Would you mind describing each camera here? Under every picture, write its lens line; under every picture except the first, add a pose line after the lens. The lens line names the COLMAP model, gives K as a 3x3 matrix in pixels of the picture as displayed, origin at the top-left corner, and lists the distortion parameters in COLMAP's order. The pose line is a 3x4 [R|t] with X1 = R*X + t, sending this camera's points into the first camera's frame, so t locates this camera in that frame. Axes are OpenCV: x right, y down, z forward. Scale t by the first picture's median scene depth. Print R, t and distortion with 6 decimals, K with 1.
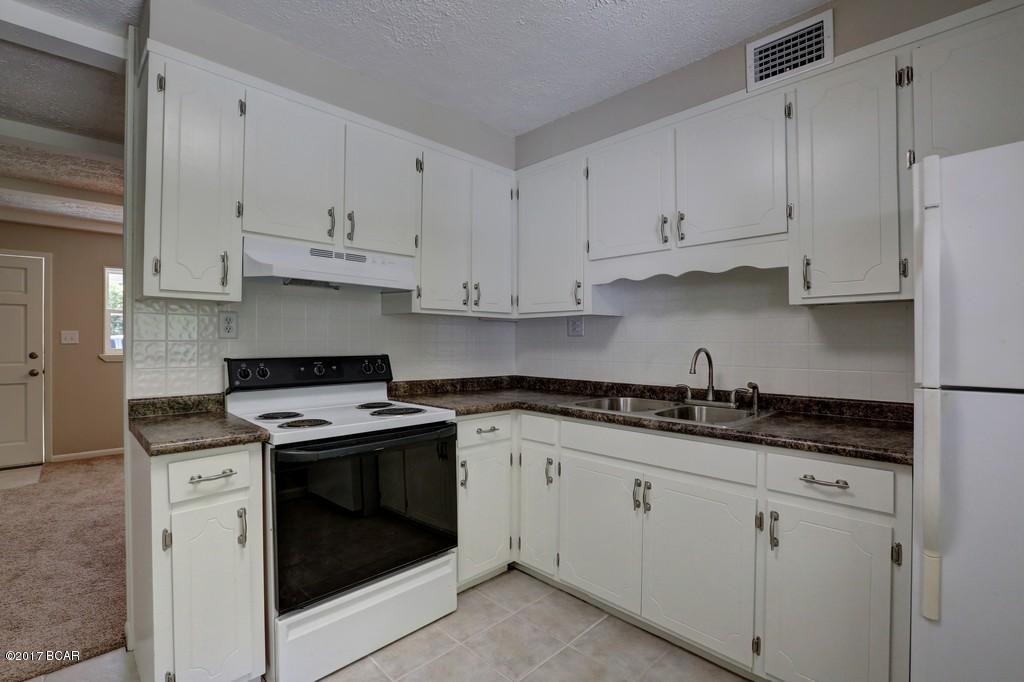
lens RADIAL K [[459.6, 0, 516.1], [0, 459.6, 343.7], [0, 0, 1]] dist [-0.033723, 0.000687]
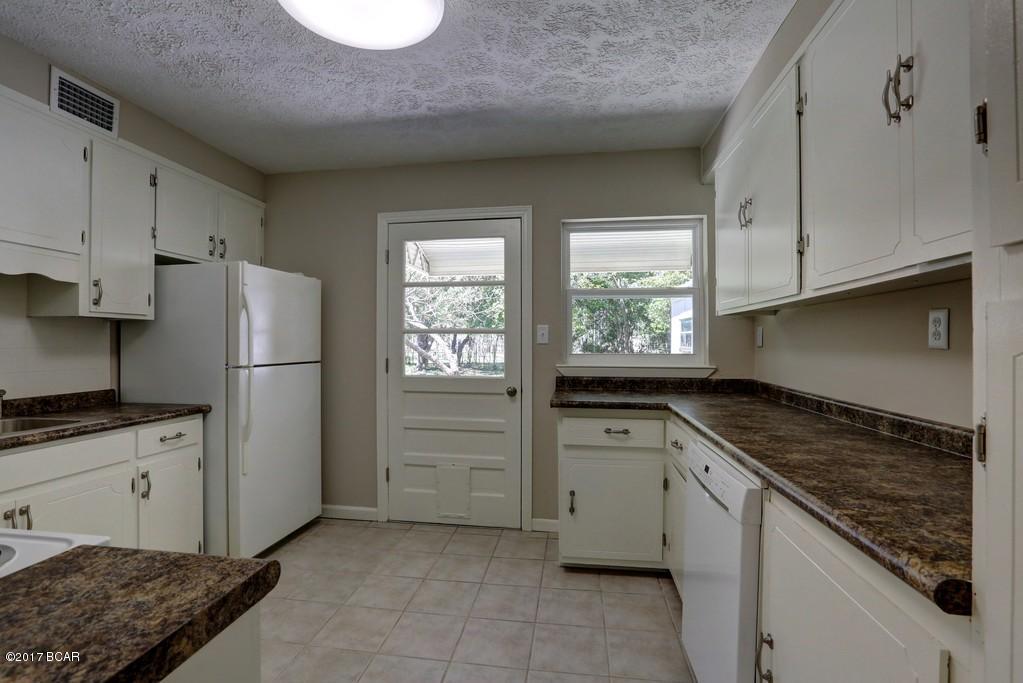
lens RADIAL K [[459.2, 0, 513.2], [0, 459.2, 344.2], [0, 0, 1]] dist [-0.033723, 0.000687]
pose [[-0.596398, -0.004355, 0.802677, -1.023349], [-0.000131, 0.999986, 0.005328, -0.018589], [-0.802689, 0.003072, -0.596390, 0.794054]]
